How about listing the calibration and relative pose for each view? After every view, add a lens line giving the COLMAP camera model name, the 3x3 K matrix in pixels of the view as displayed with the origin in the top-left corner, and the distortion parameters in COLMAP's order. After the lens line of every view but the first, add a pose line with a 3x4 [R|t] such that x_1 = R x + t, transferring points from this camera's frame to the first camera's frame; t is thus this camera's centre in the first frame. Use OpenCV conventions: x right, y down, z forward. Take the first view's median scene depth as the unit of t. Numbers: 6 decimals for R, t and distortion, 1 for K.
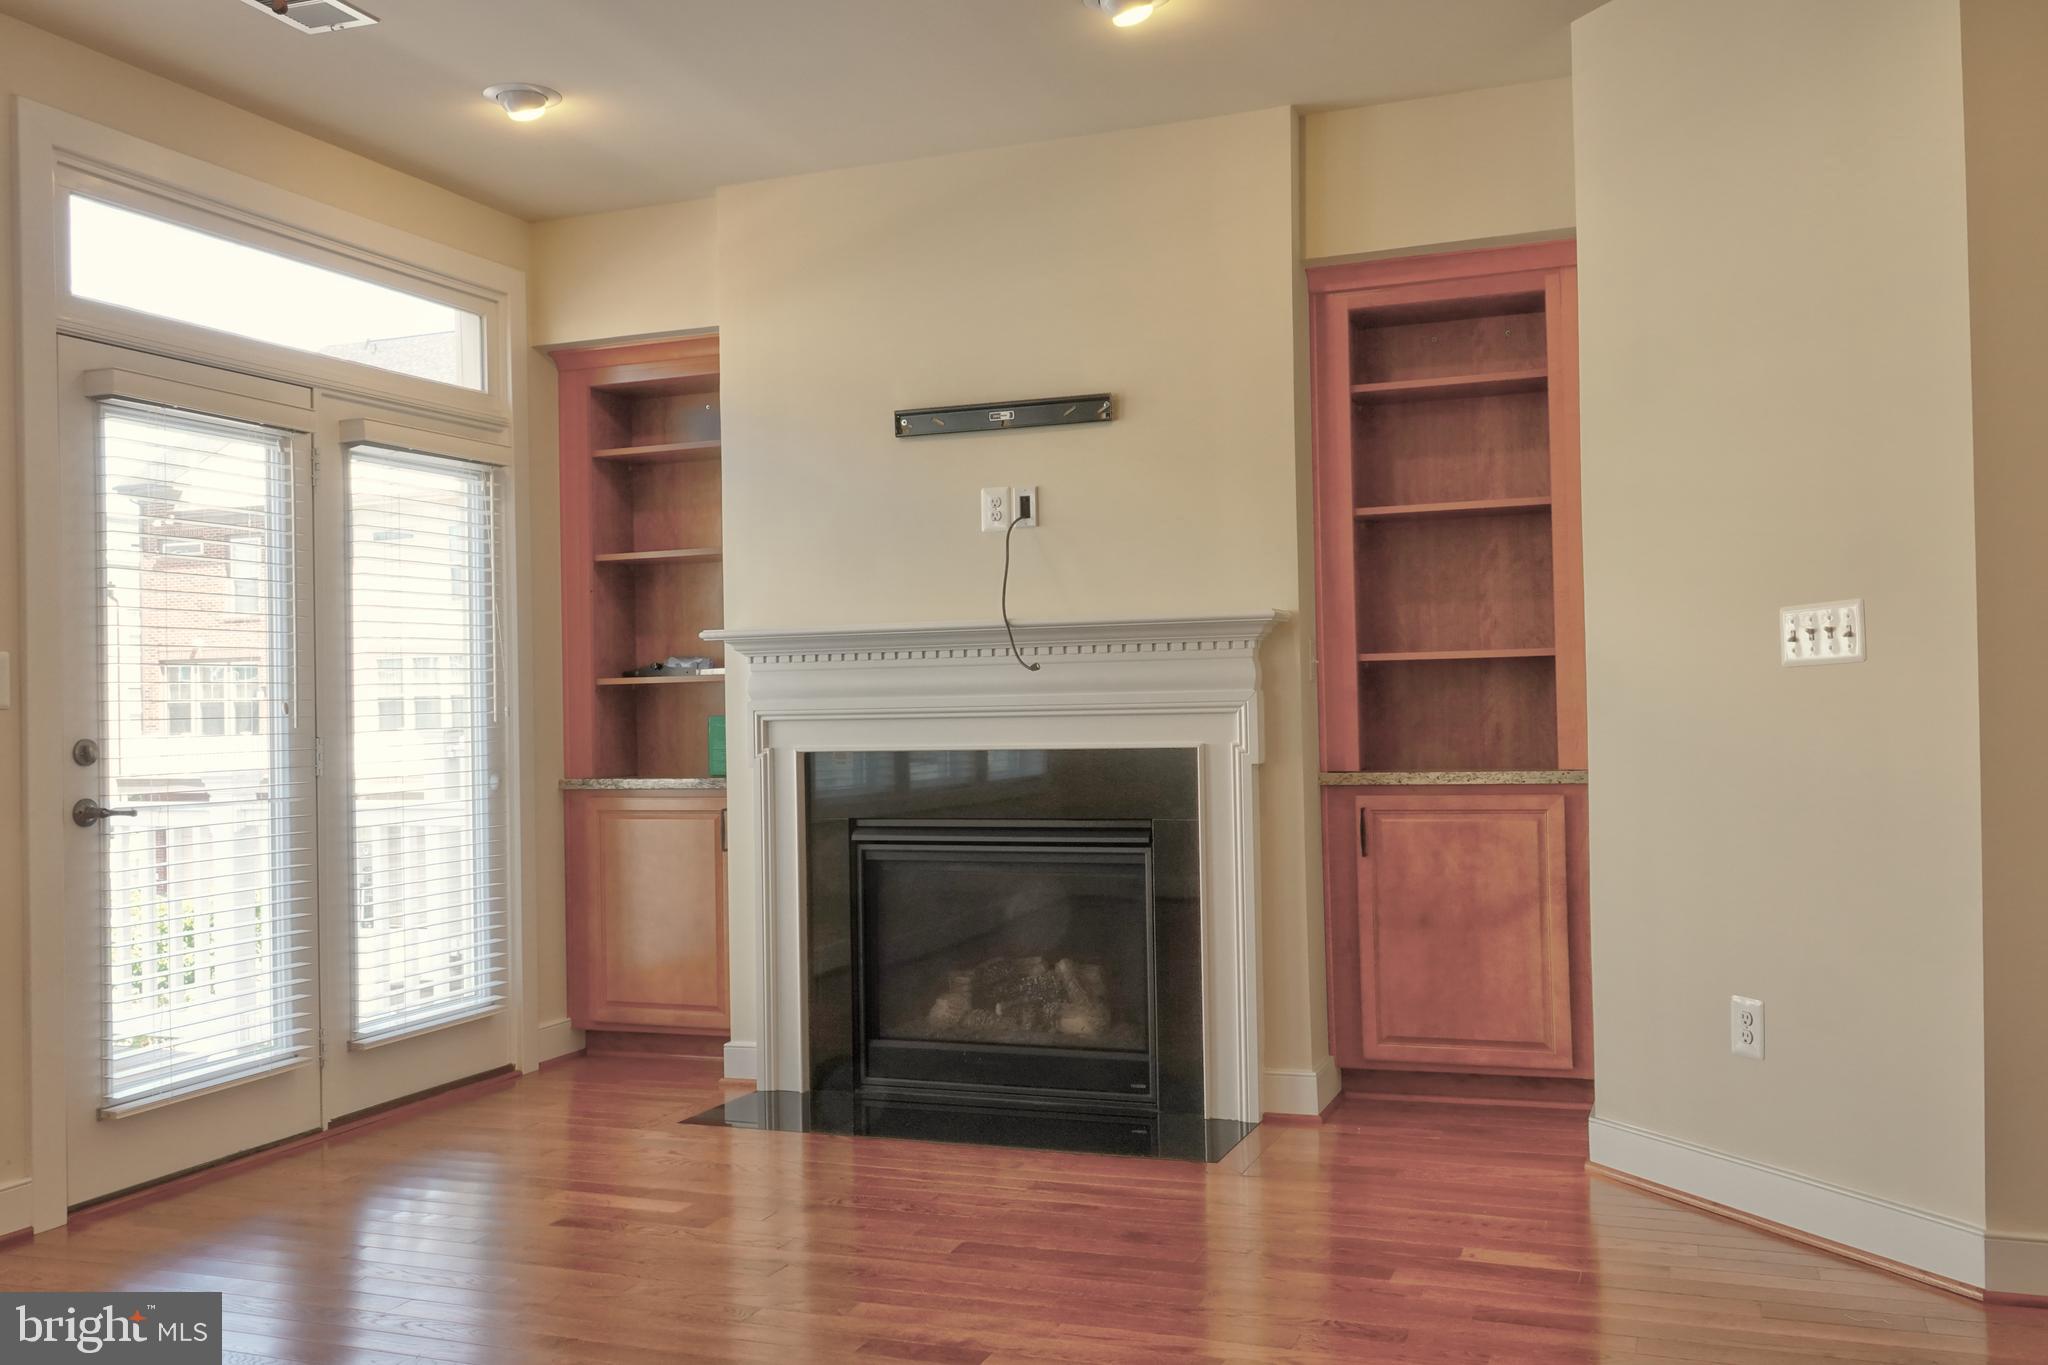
lens RADIAL K [[1768.2, 0, 1024.0], [0, 1768.2, 682.5], [0, 0, 1]] dist [0.006404, -0.000877]
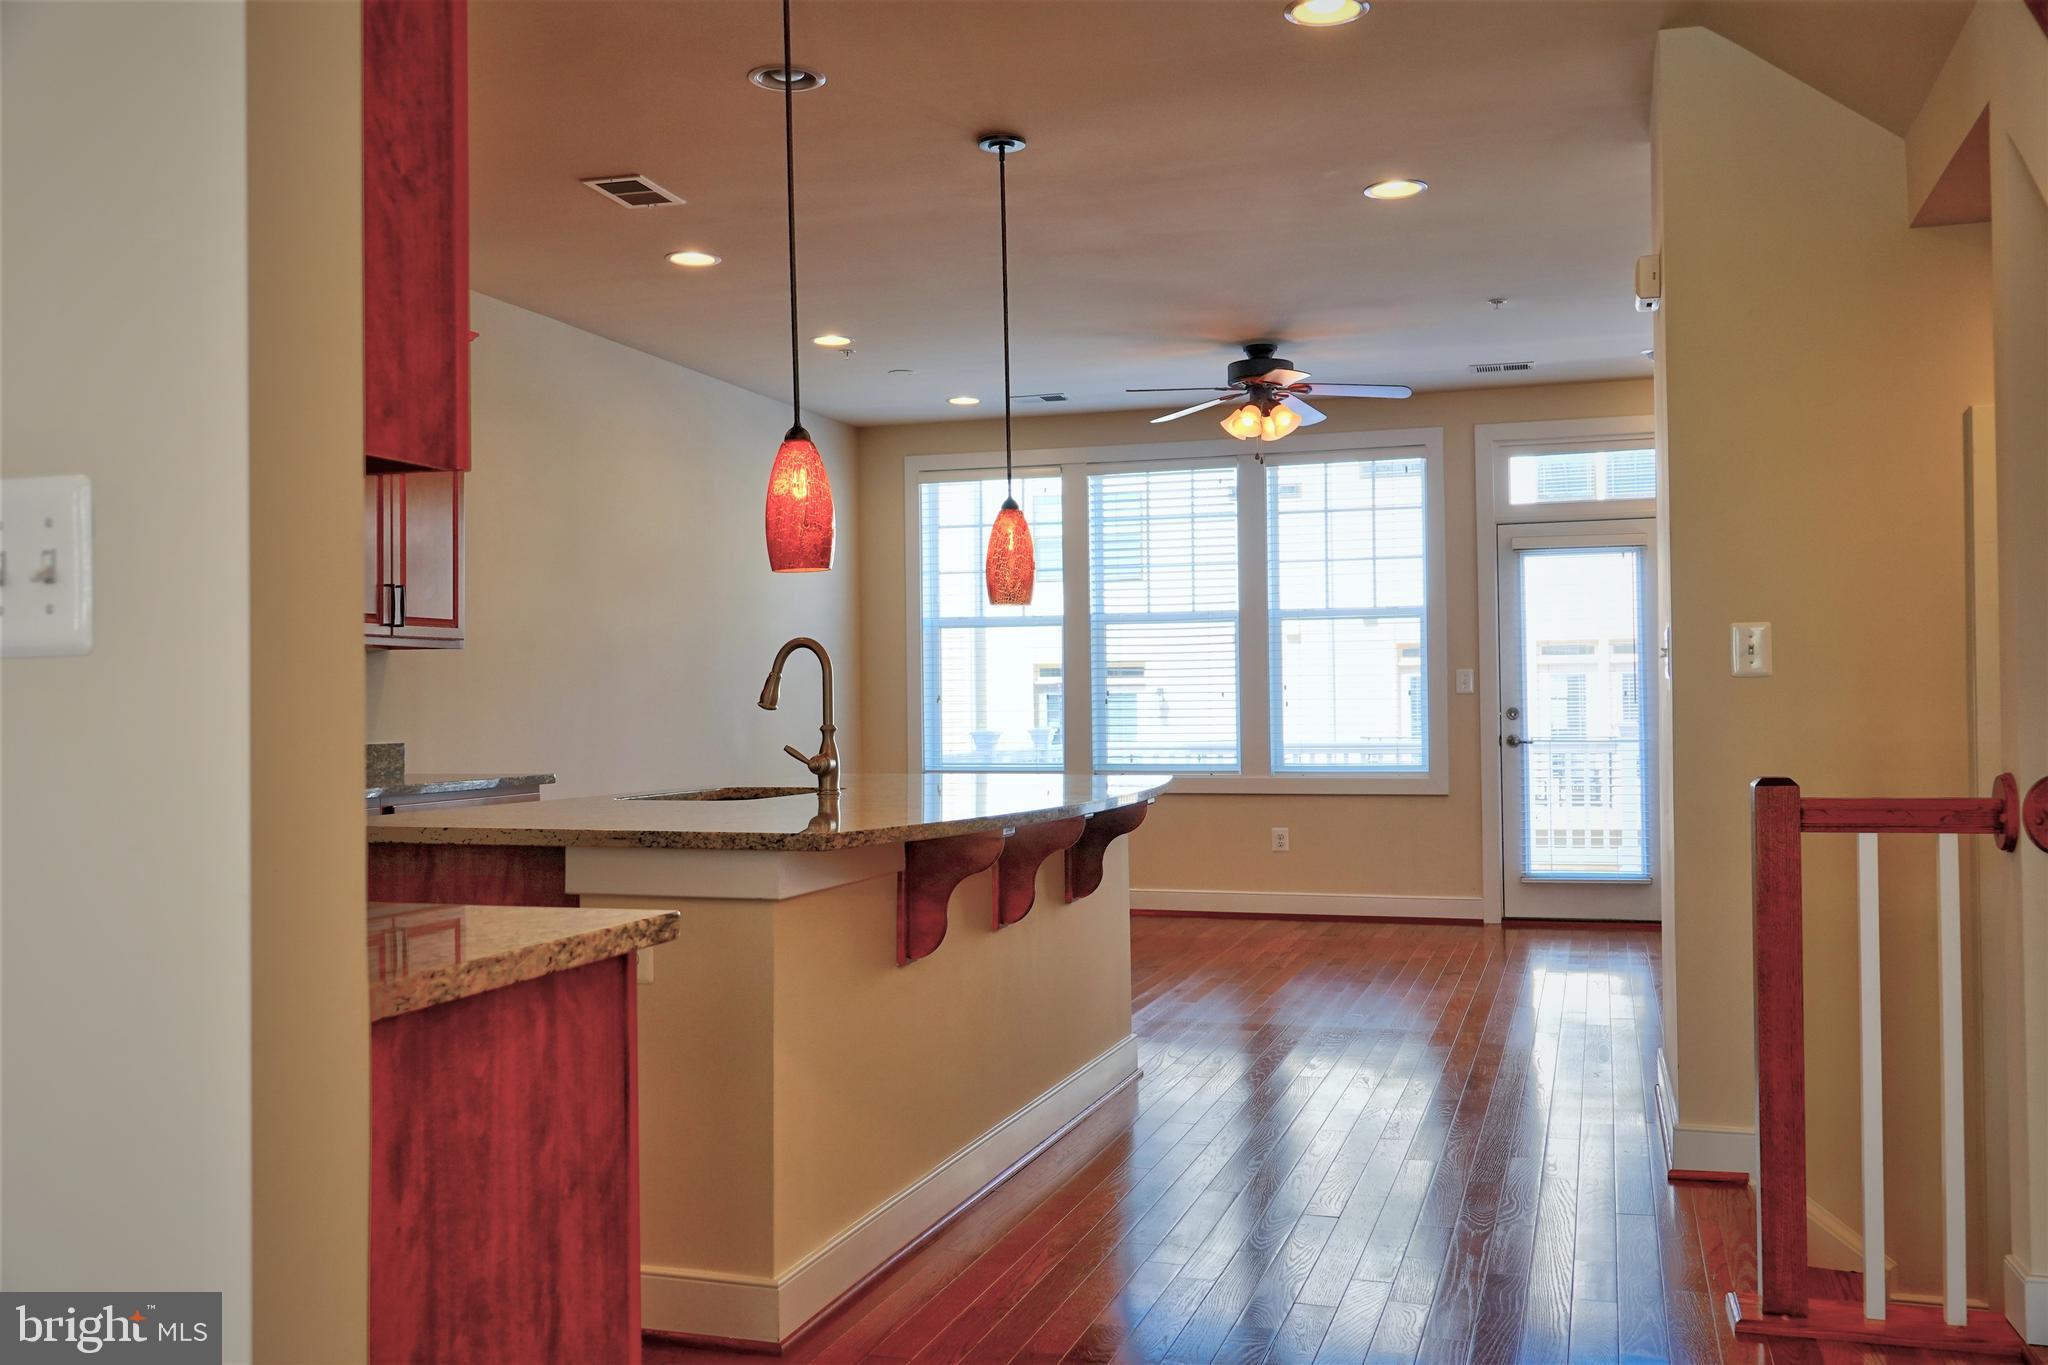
lens RADIAL K [[1768.2, 0, 1024.0], [0, 1768.2, 682.5], [0, 0, 1]] dist [0.006404, -0.000877]
pose [[0.006214, 0.008839, -0.999942, 1.657861], [0.025652, 0.999630, 0.008995, -0.034016], [0.999652, -0.025706, 0.005985, 0.381675]]
